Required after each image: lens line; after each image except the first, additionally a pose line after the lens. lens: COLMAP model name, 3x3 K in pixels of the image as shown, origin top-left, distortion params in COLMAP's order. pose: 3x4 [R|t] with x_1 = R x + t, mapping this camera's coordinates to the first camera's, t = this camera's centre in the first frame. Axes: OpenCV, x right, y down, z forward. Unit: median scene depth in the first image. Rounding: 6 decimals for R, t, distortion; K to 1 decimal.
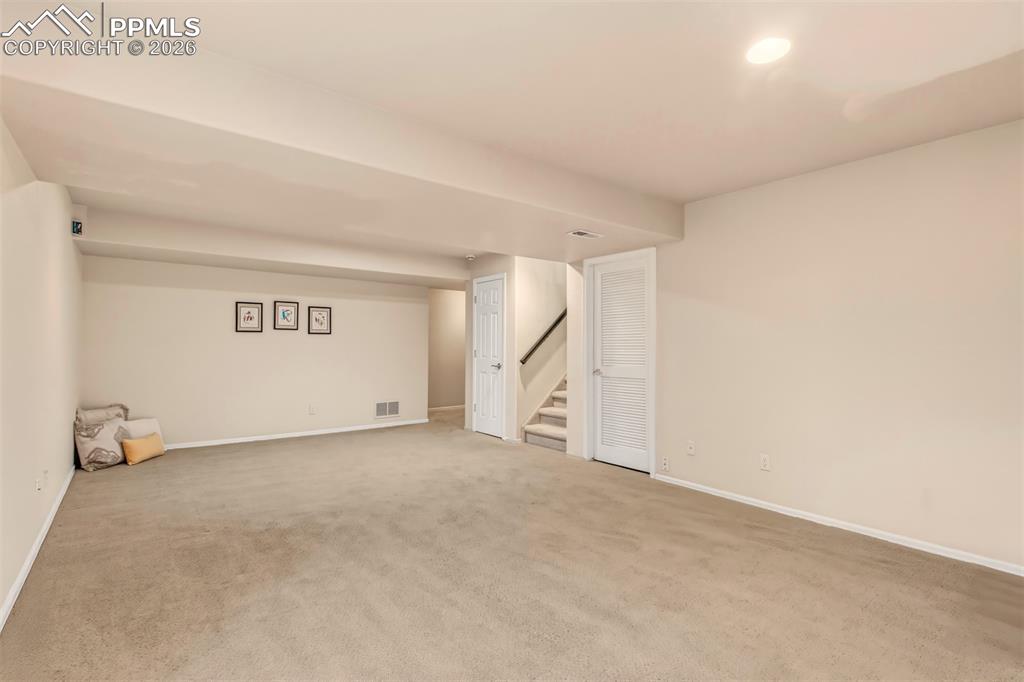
lens RADIAL K [[476.8, 0, 512.3], [0, 476.8, 337.6], [0, 0, 1]] dist [-0.000711, -0.001505]
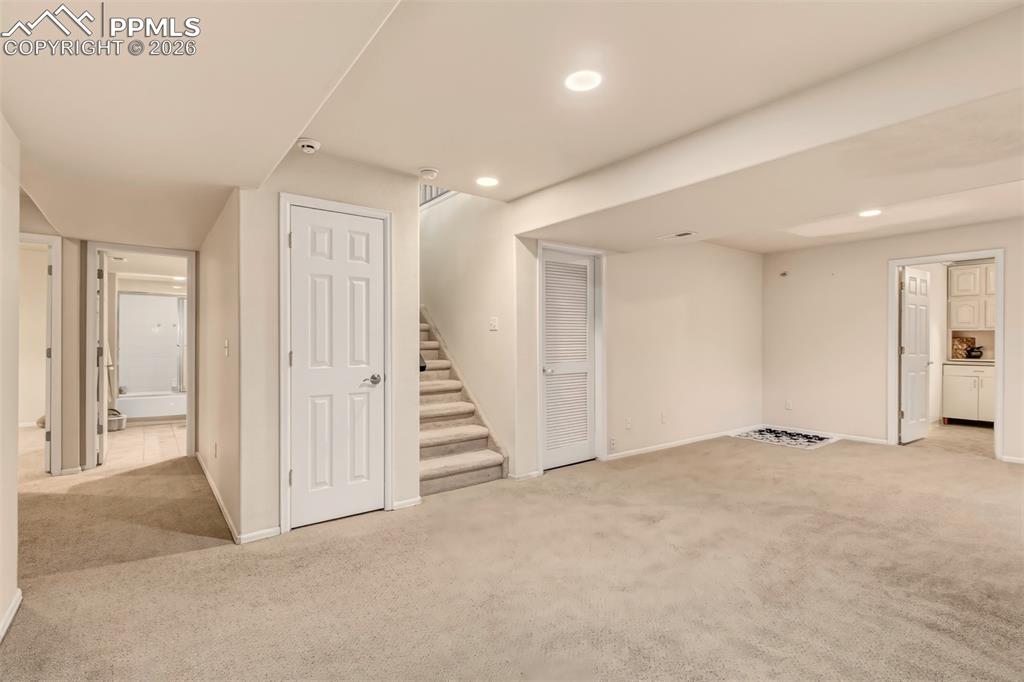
lens RADIAL K [[476.8, 0, 512.3], [0, 476.8, 337.6], [0, 0, 1]] dist [-0.000711, -0.001505]
pose [[0.016407, -0.001897, 0.999864, -0.748614], [-0.023710, 0.999716, 0.002286, 0.010735], [-0.999584, -0.023744, 0.016357, 1.103016]]
